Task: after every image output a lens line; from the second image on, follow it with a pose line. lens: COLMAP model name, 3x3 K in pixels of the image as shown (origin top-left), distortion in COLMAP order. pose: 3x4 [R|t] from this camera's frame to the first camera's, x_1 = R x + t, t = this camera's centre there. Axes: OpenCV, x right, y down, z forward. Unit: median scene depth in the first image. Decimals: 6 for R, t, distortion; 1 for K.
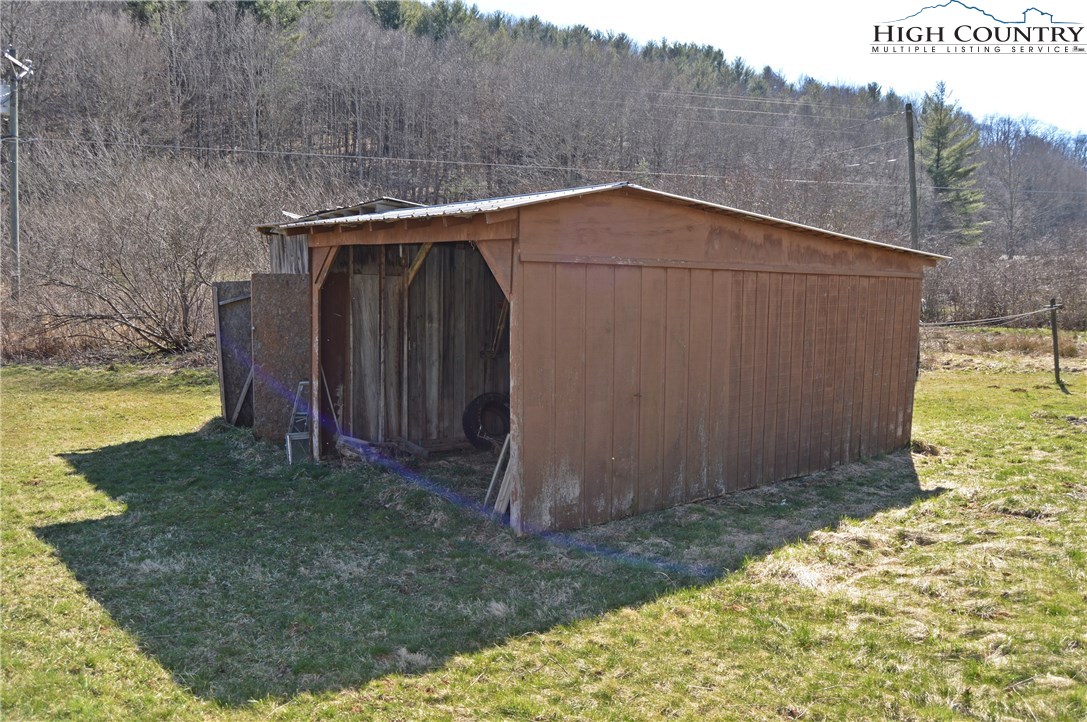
lens RADIAL K [[859.5, 0, 541.9], [0, 859.5, 359.6], [0, 0, 1]] dist [-0.064720, 0.007888]
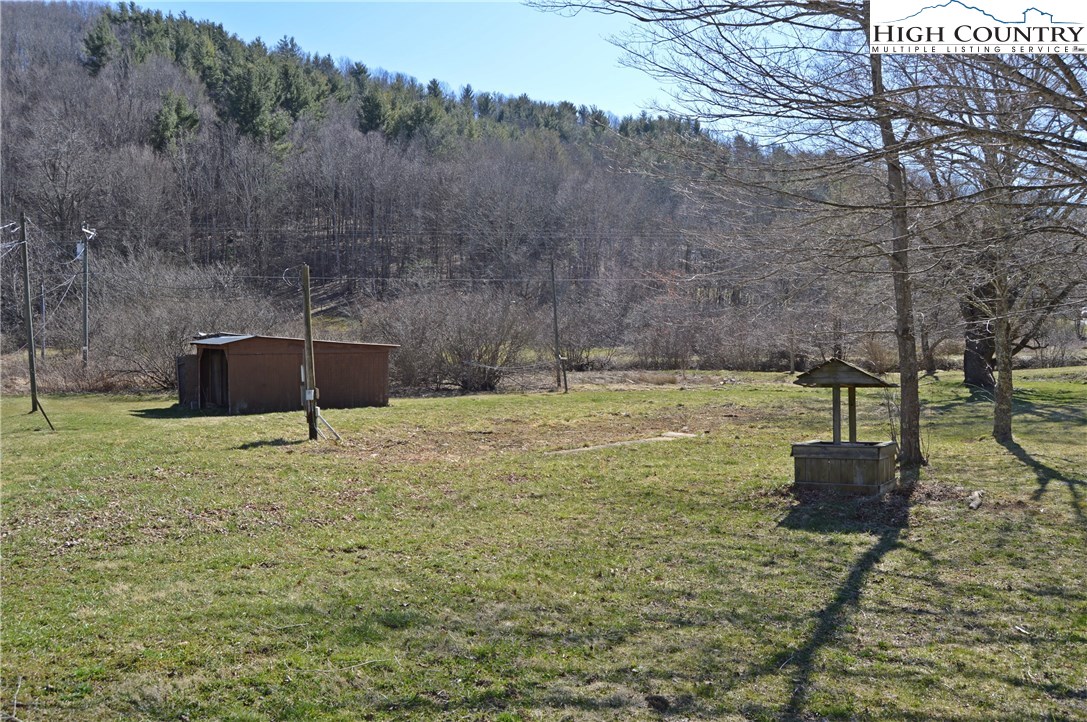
lens RADIAL K [[859.5, 0, 544.6], [0, 859.5, 360.3], [0, 0, 1]] dist [-0.064720, 0.007888]
pose [[0.999686, -0.016421, -0.018938, 0.128599], [0.015202, 0.997908, -0.062845, 0.016983], [0.019930, 0.062538, 0.997844, -0.258863]]
